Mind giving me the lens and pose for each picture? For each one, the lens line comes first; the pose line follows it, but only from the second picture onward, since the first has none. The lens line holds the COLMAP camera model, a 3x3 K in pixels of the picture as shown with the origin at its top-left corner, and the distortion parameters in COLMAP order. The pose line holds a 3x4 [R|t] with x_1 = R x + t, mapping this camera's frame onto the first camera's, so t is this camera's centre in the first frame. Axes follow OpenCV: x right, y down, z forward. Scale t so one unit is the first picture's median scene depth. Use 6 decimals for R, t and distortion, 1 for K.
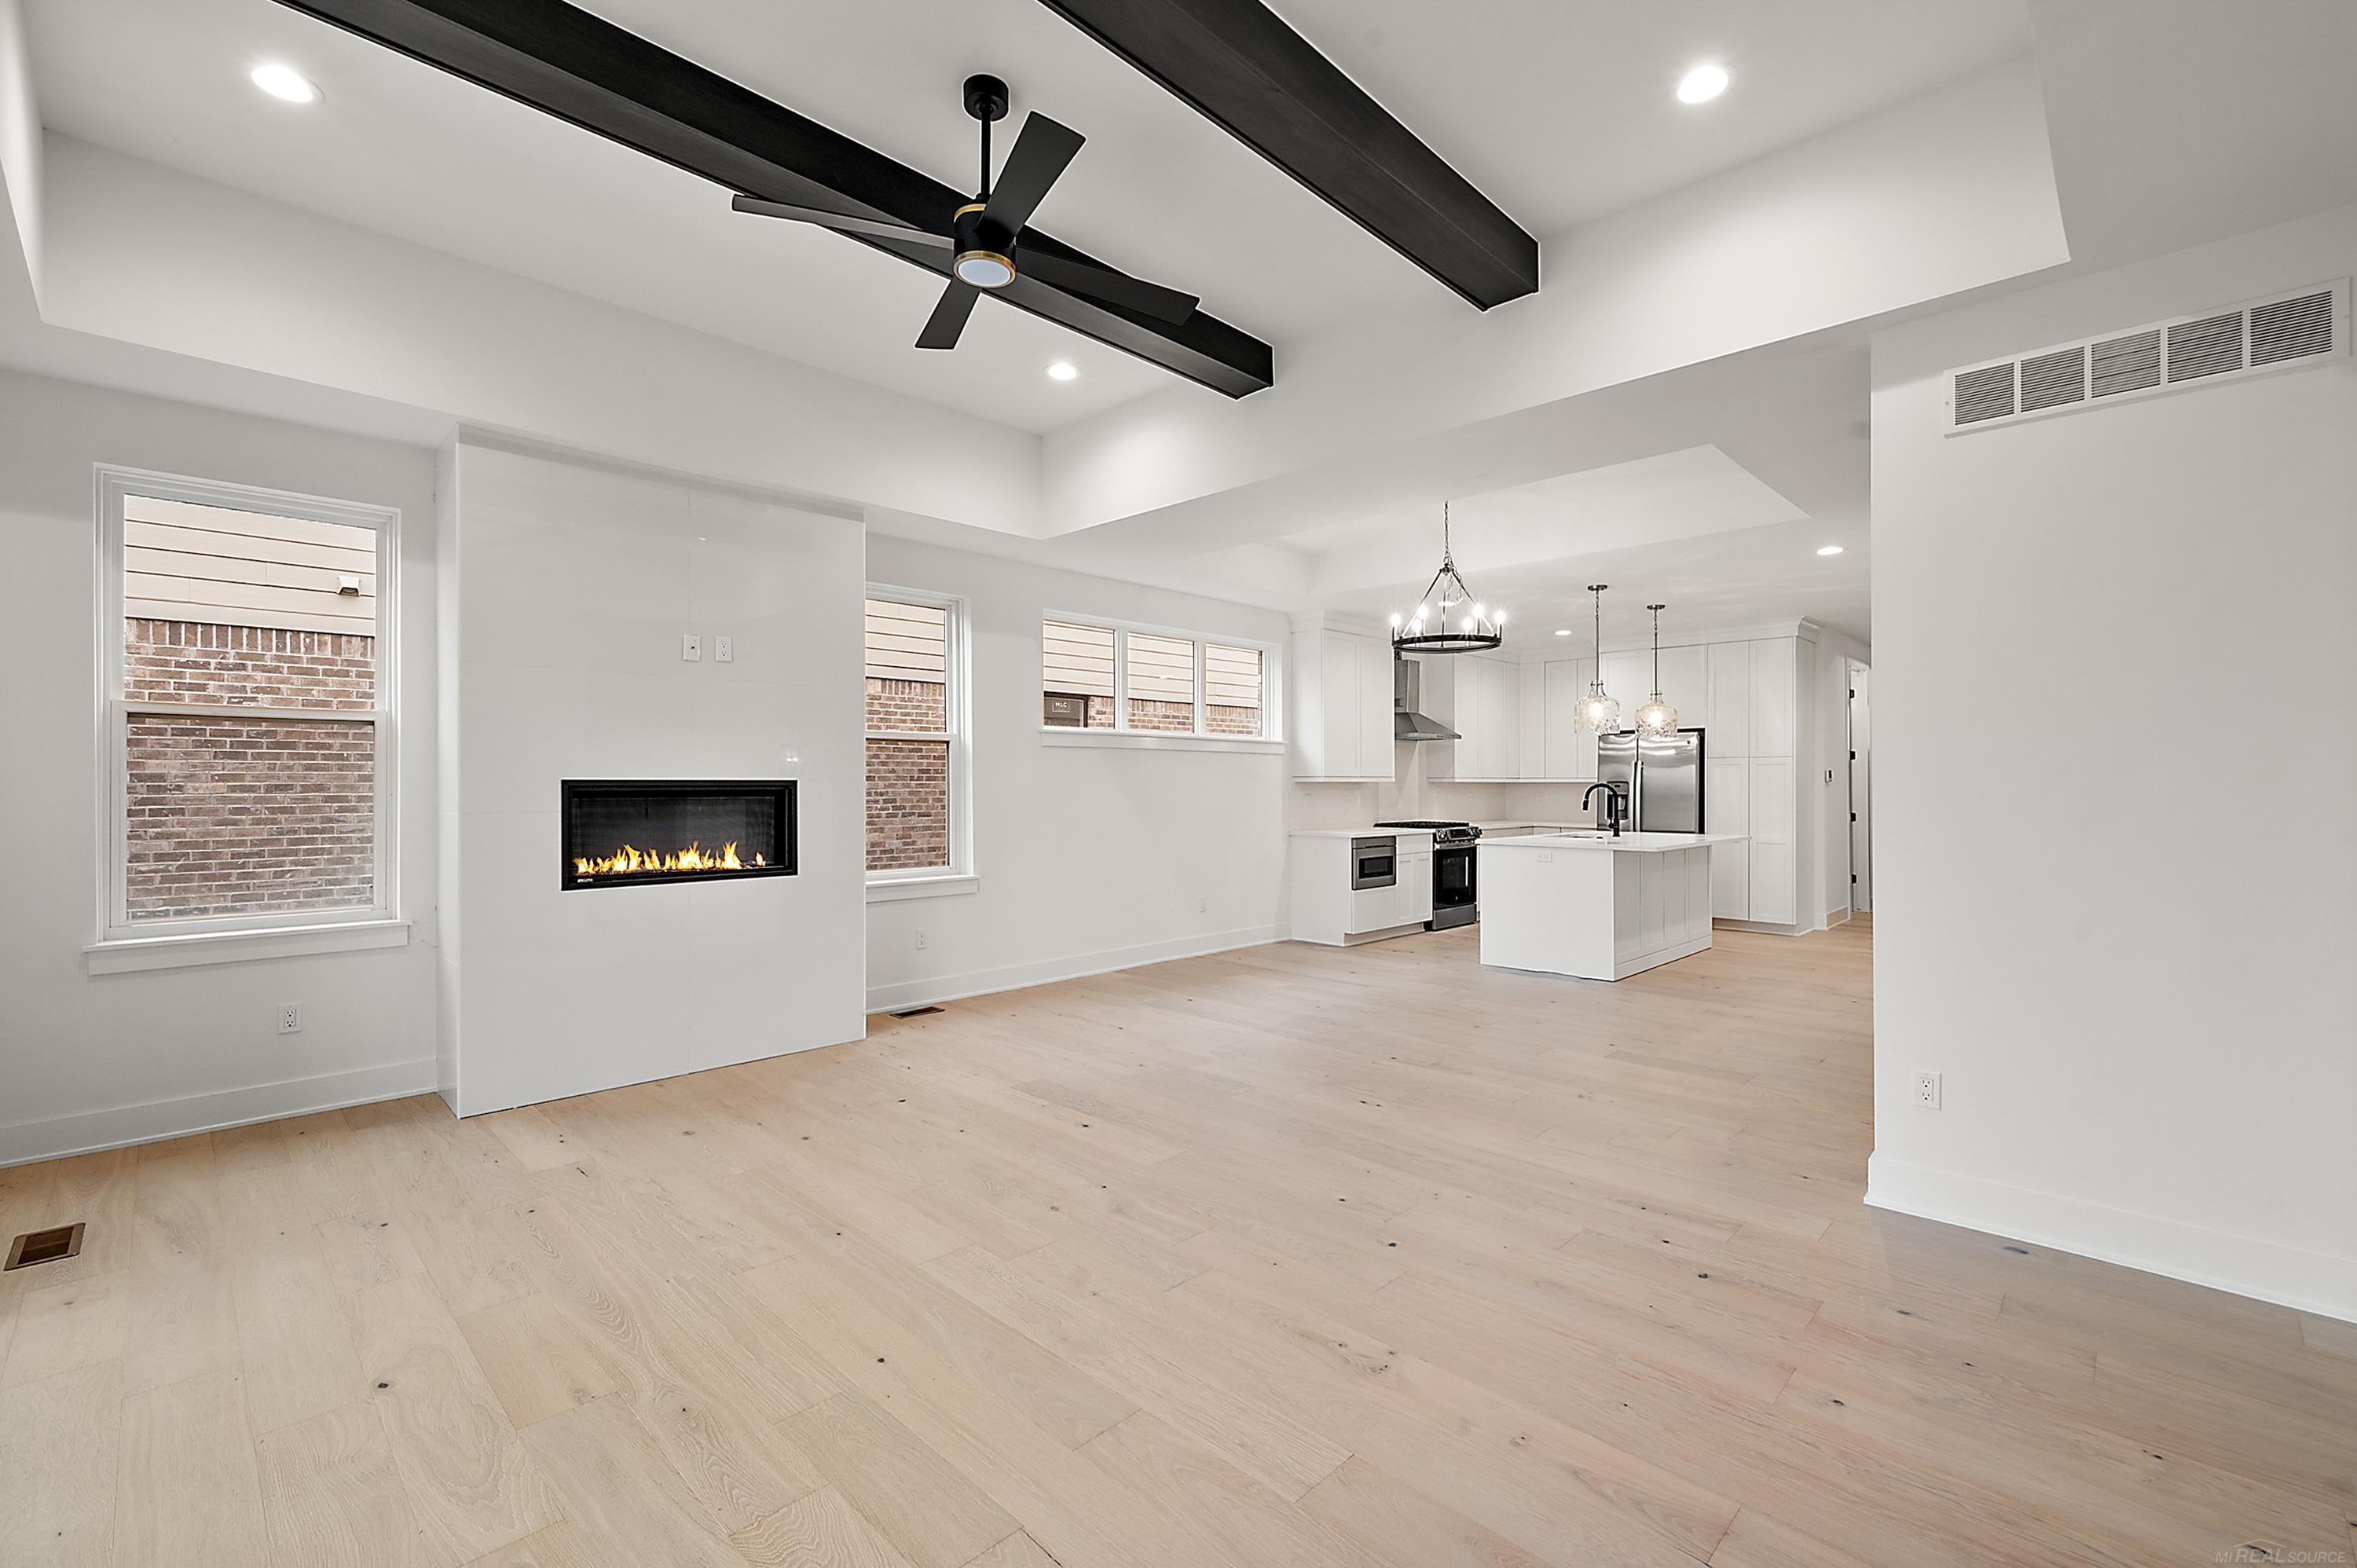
lens RADIAL K [[1009.5, 0, 1164.1], [0, 1009.5, 796.9], [0, 0, 1]] dist [0.005828, -0.000289]
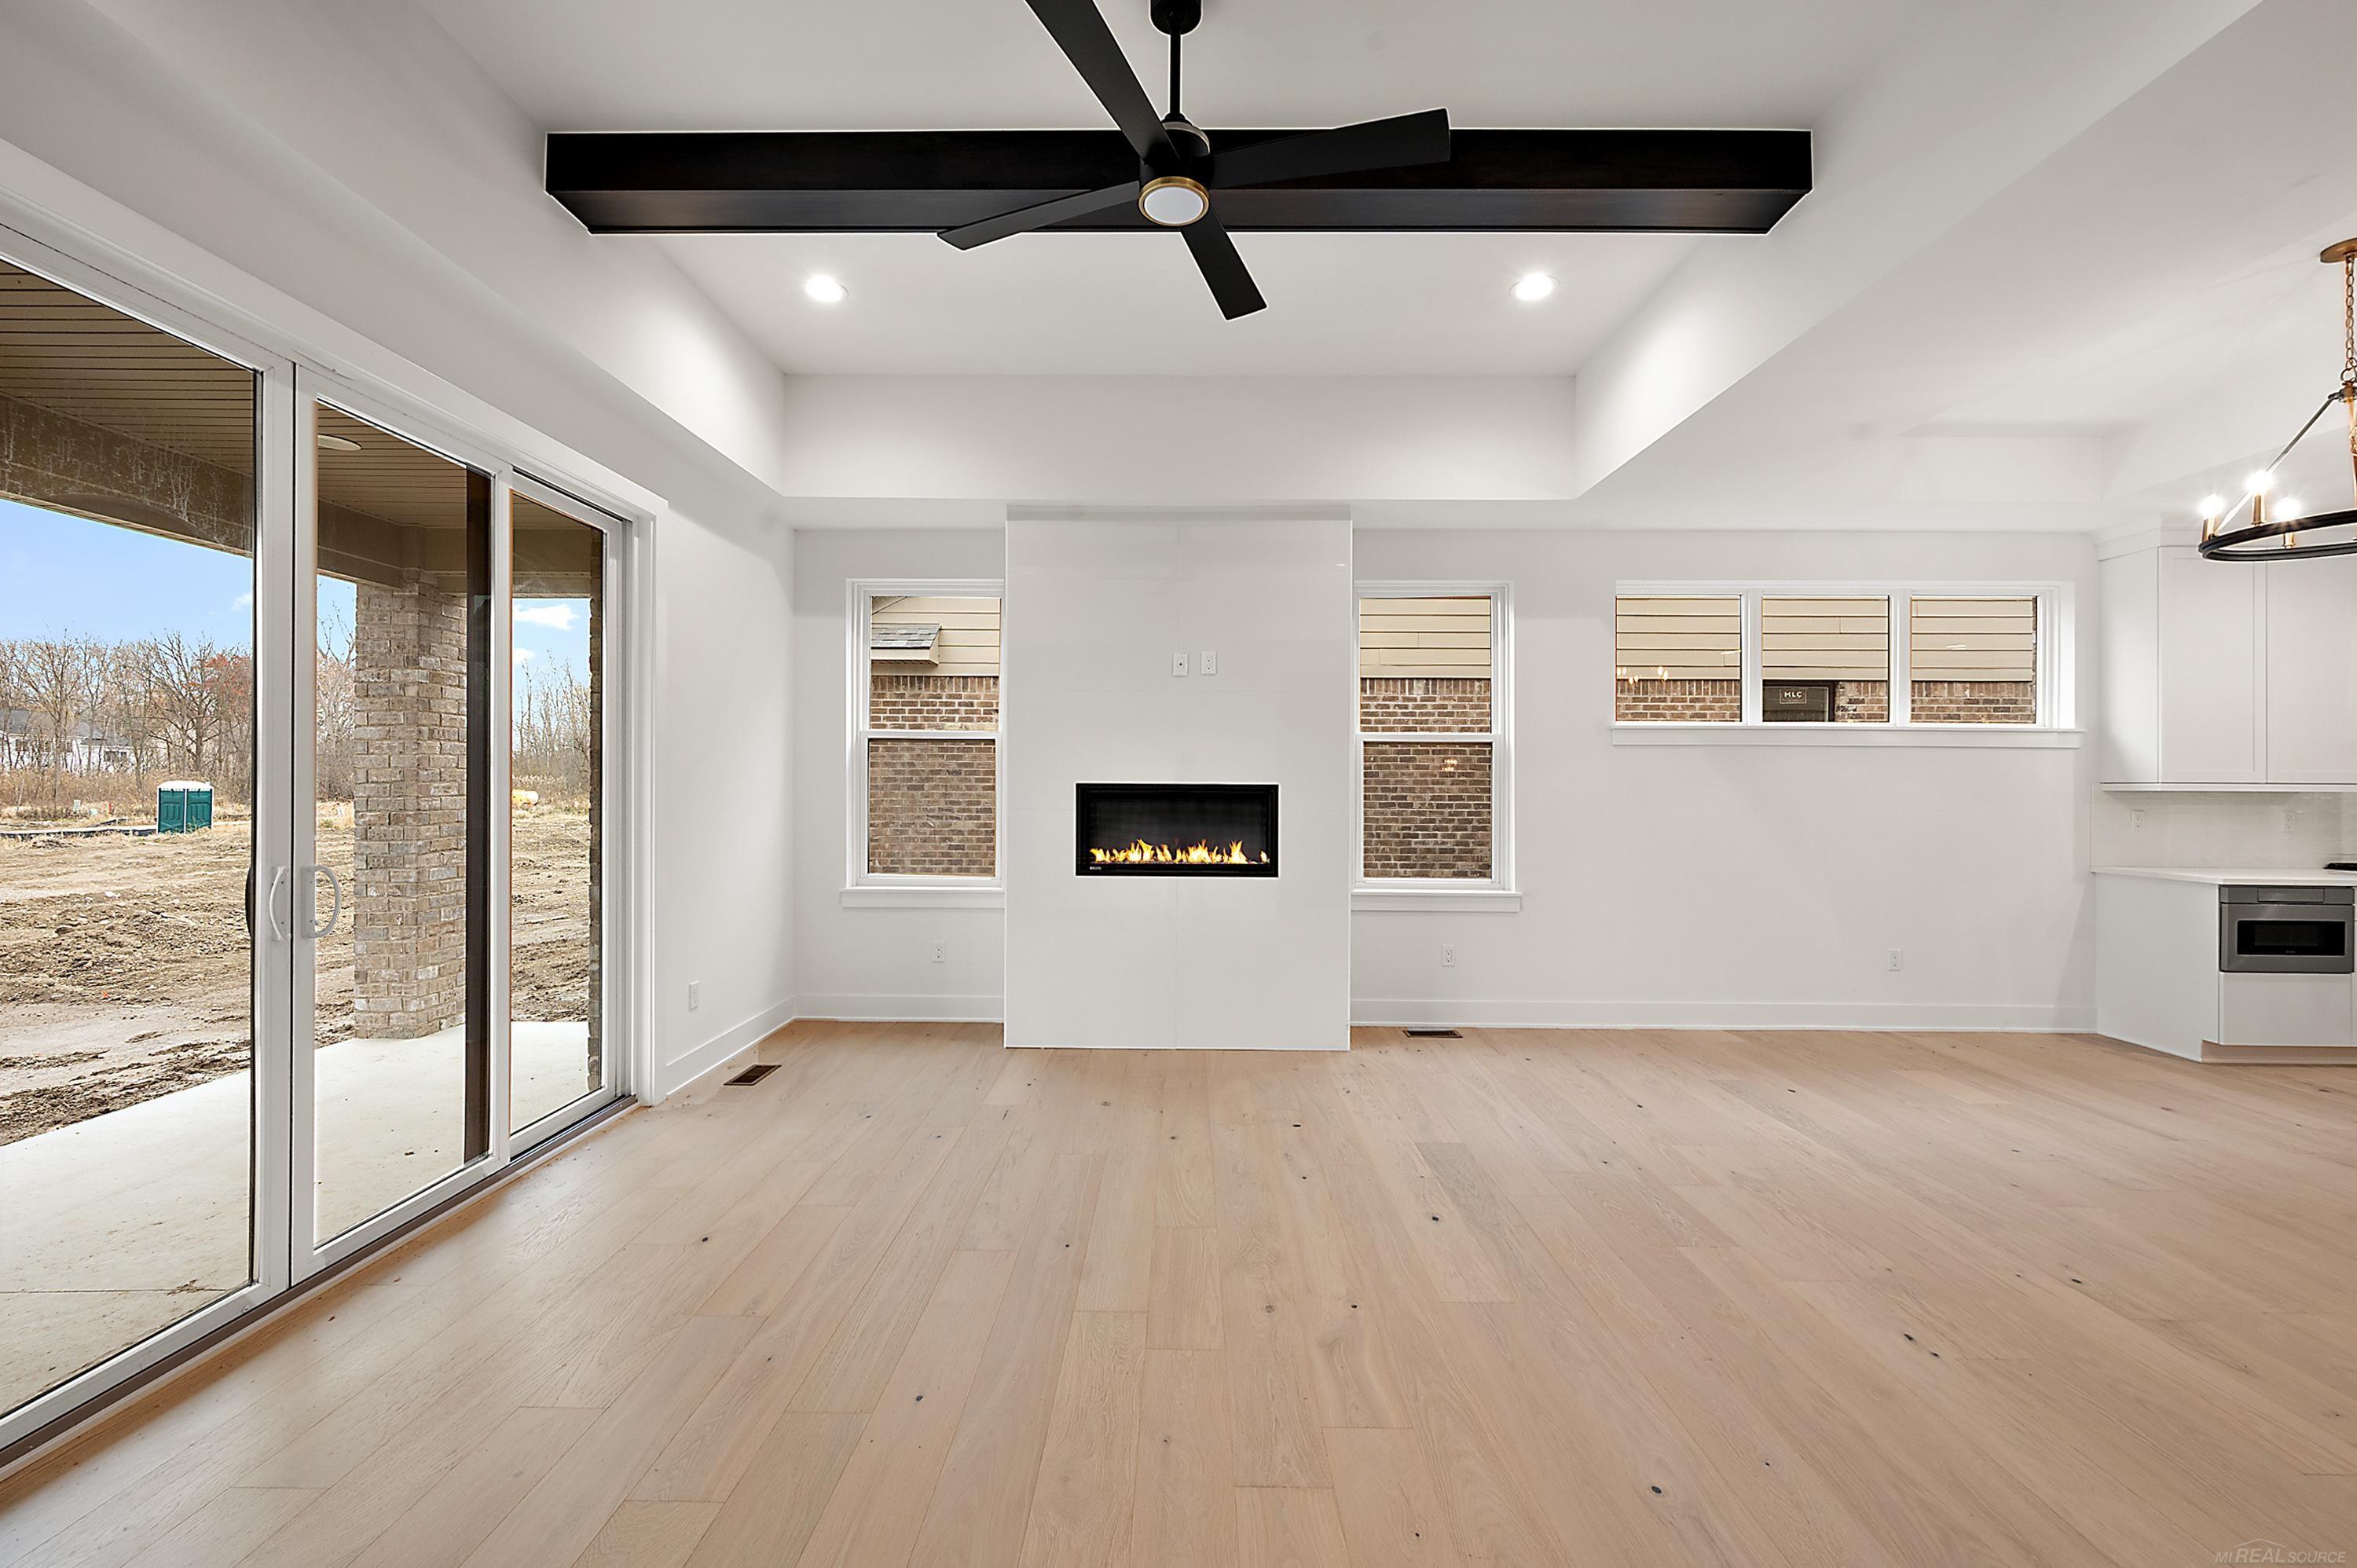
lens RADIAL K [[936.5, 0, 1172.7], [0, 936.5, 789.1], [0, 0, 1]] dist [0.001024, 0.000246]
pose [[0.698287, 0.007587, -0.715777, 0.242153], [-0.016484, 0.999849, -0.005483, -0.004684], [0.715628, 0.015628, 0.698307, 0.262960]]
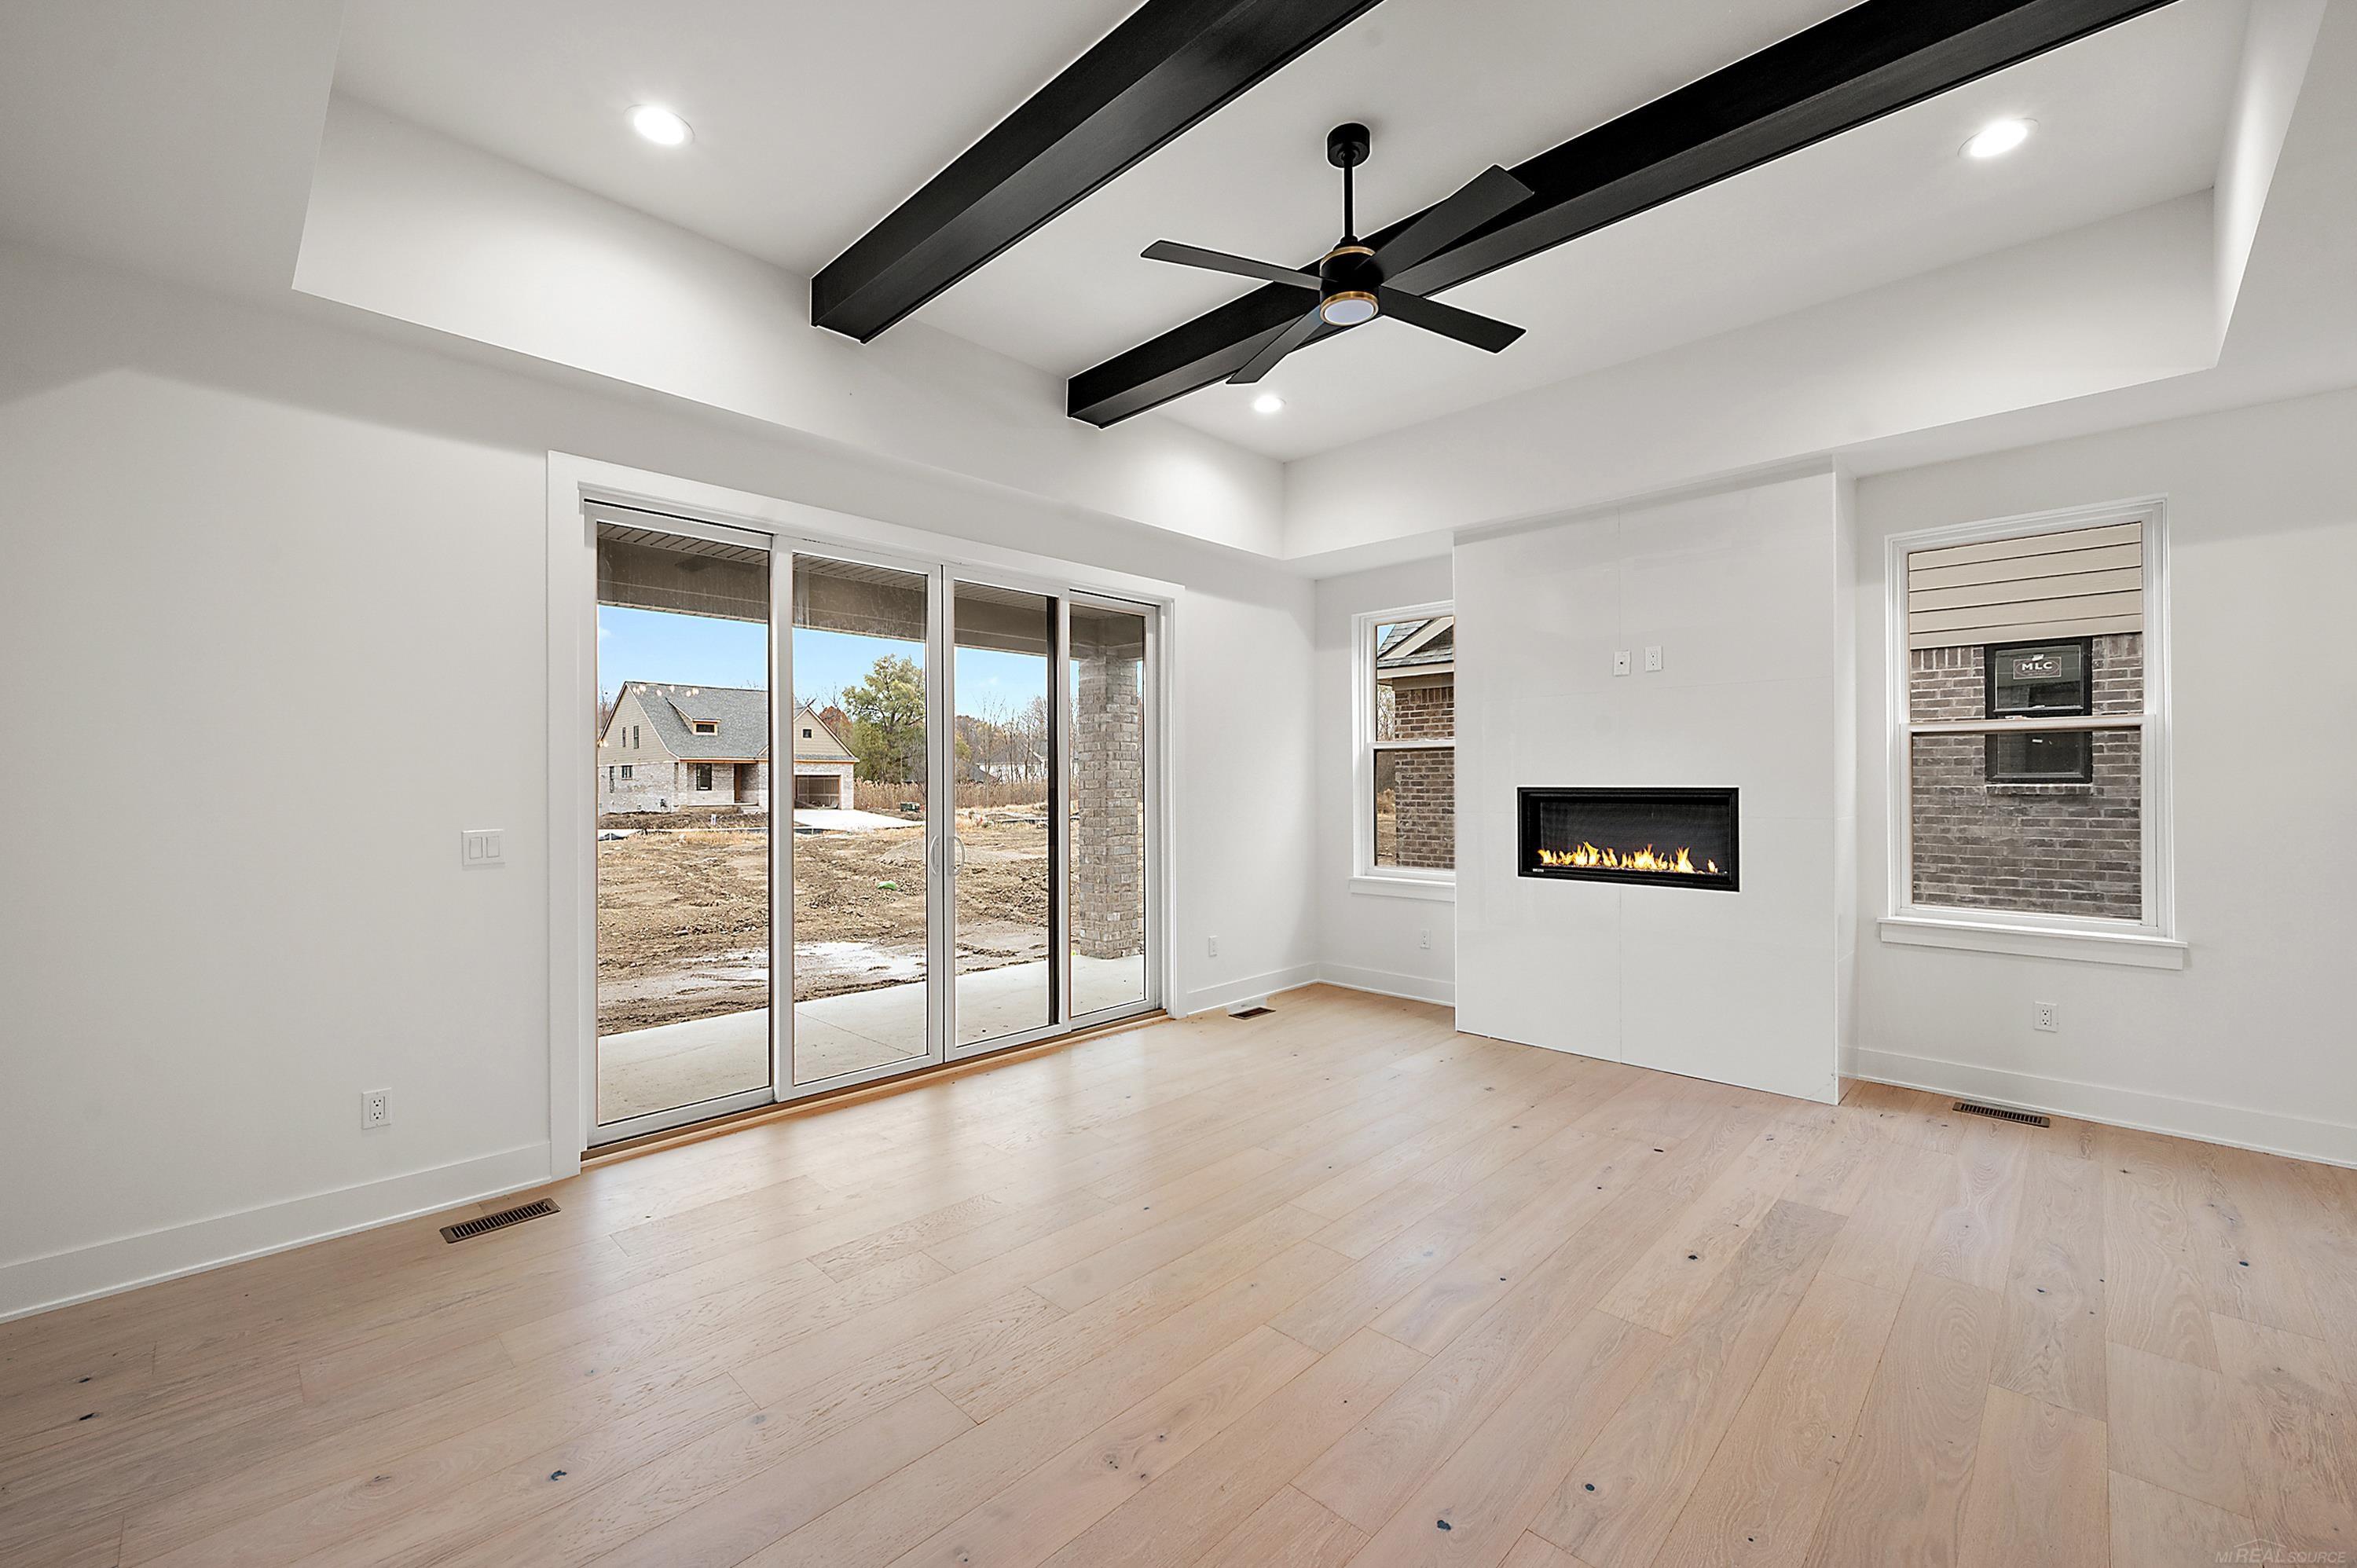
lens RADIAL K [[936.5, 0, 1170.1], [0, 936.5, 788.3], [0, 0, 1]] dist [0.001024, 0.000246]
pose [[0.011707, 0.003391, -0.999926, 0.478425], [-0.013515, 0.999903, 0.003232, -0.011049], [0.999840, 0.013476, 0.011752, 0.481726]]
